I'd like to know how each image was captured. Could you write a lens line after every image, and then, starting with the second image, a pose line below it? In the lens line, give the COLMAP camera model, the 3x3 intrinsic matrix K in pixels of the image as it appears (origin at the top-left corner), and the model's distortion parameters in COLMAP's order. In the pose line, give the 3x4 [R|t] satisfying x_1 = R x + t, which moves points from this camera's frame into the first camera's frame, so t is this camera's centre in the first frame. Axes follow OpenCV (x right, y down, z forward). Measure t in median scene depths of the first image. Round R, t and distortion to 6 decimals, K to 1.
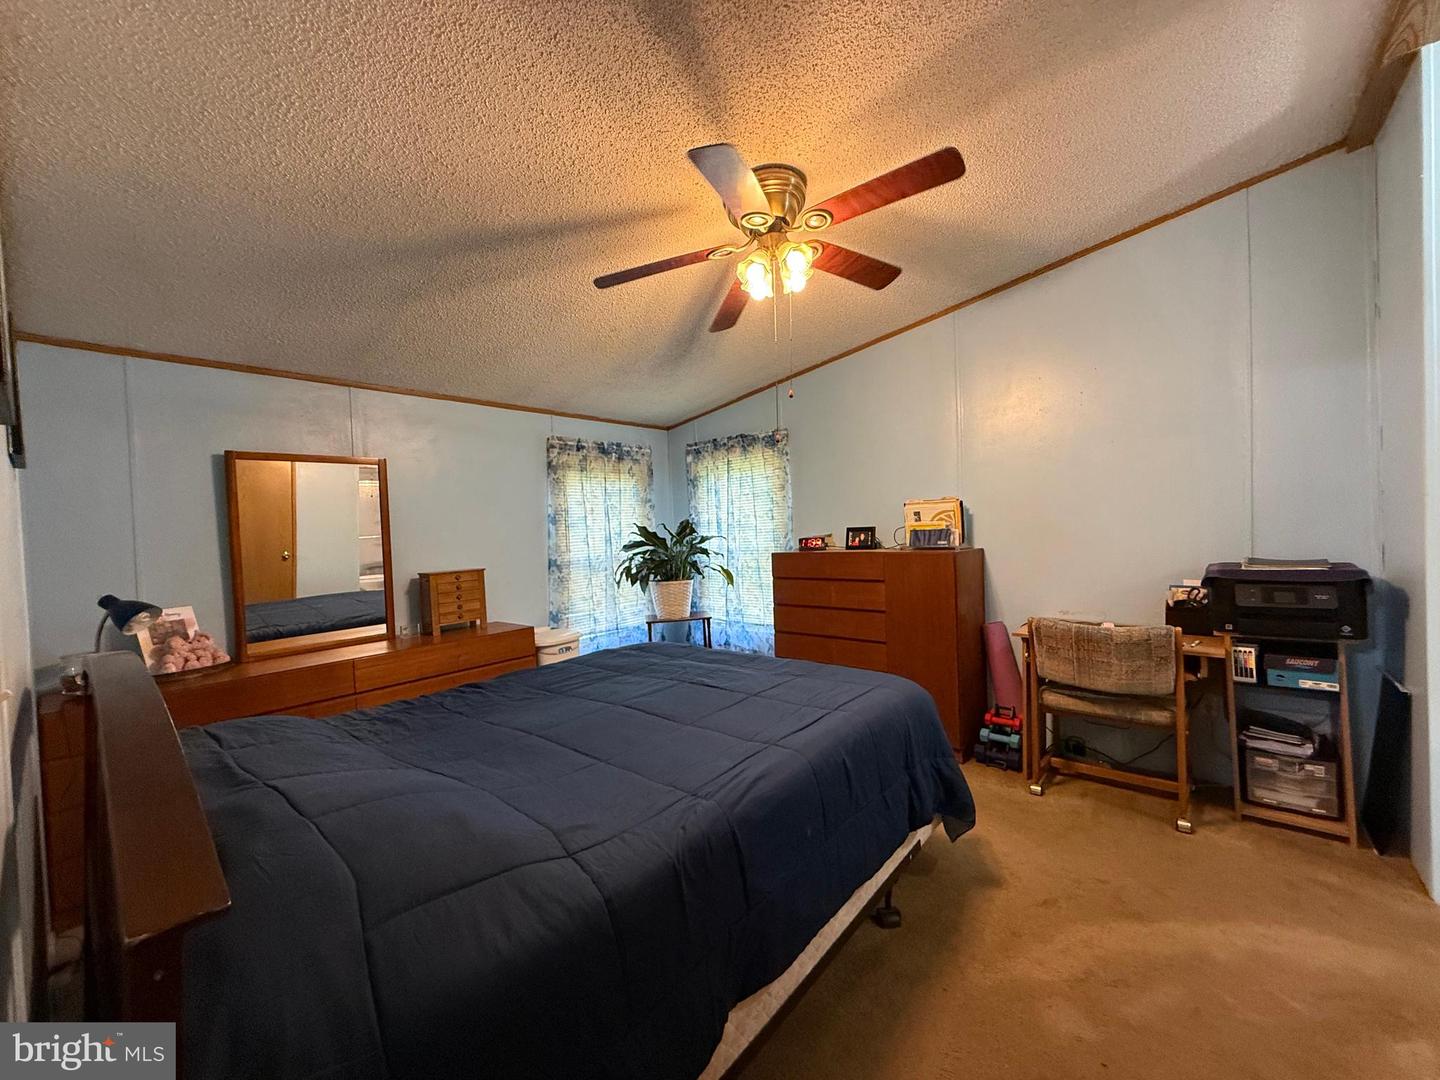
lens RADIAL K [[575.0, 0, 717.2], [0, 575.0, 539.1], [0, 0, 1]] dist [0.000821, 0.000400]
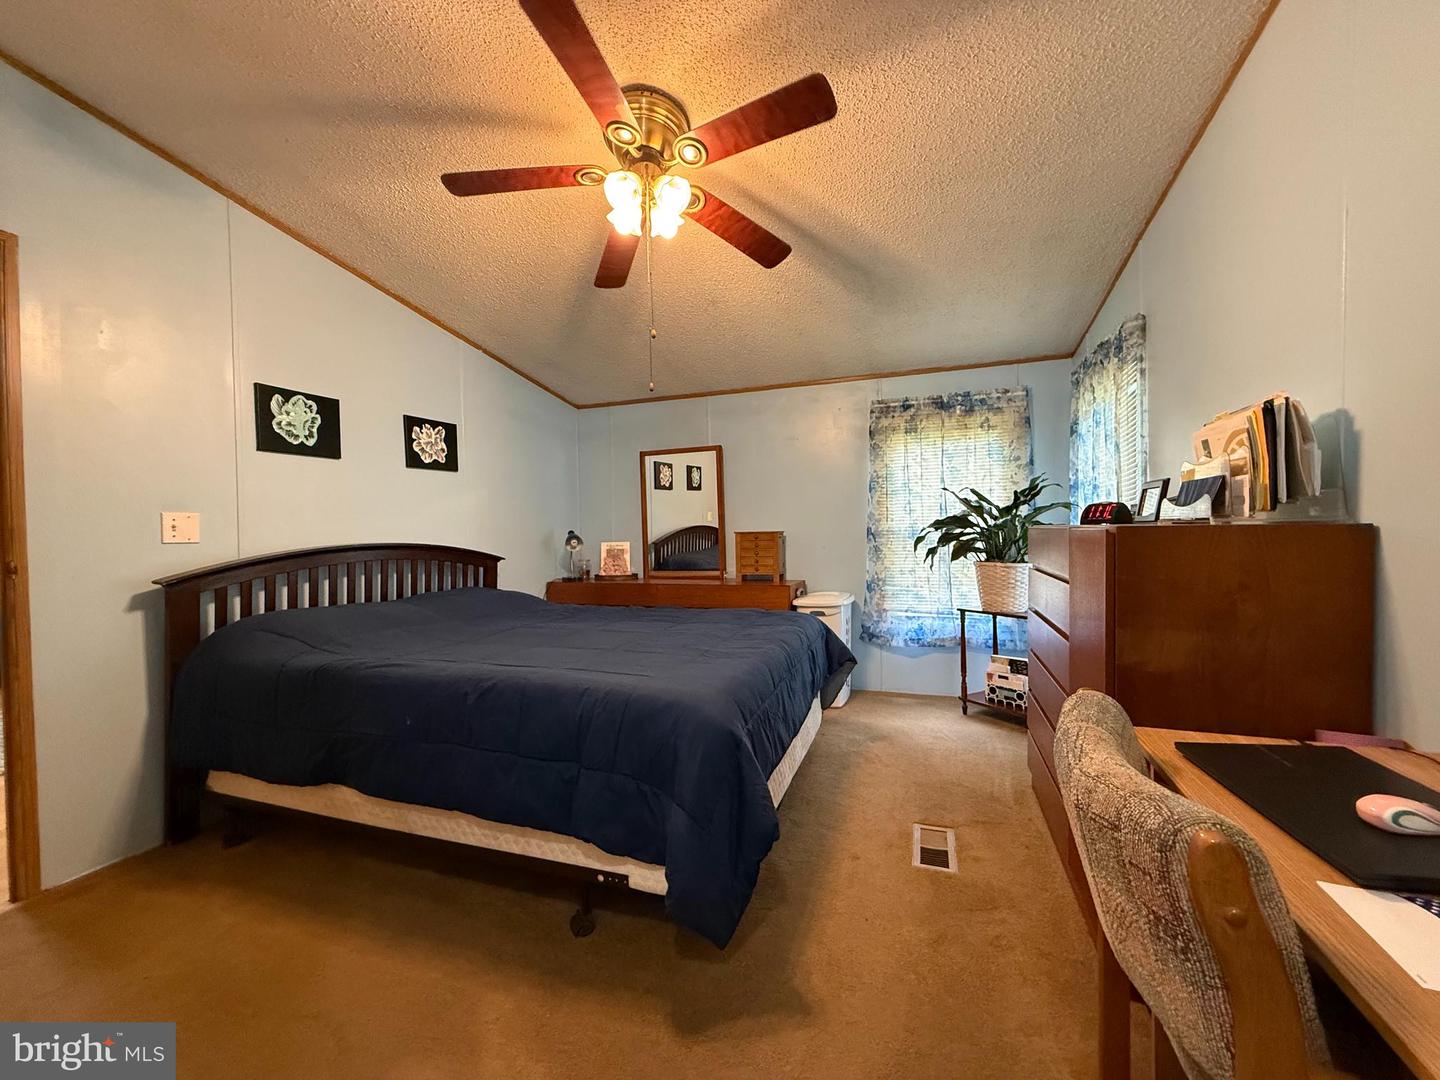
lens RADIAL K [[575.0, 0, 717.2], [0, 575.0, 539.1], [0, 0, 1]] dist [0.000821, 0.000400]
pose [[0.319007, 0.056824, -0.946047, 0.545774], [-0.018004, 0.998384, 0.053896, 0.006399], [0.947581, -0.000161, 0.319515, 0.424831]]
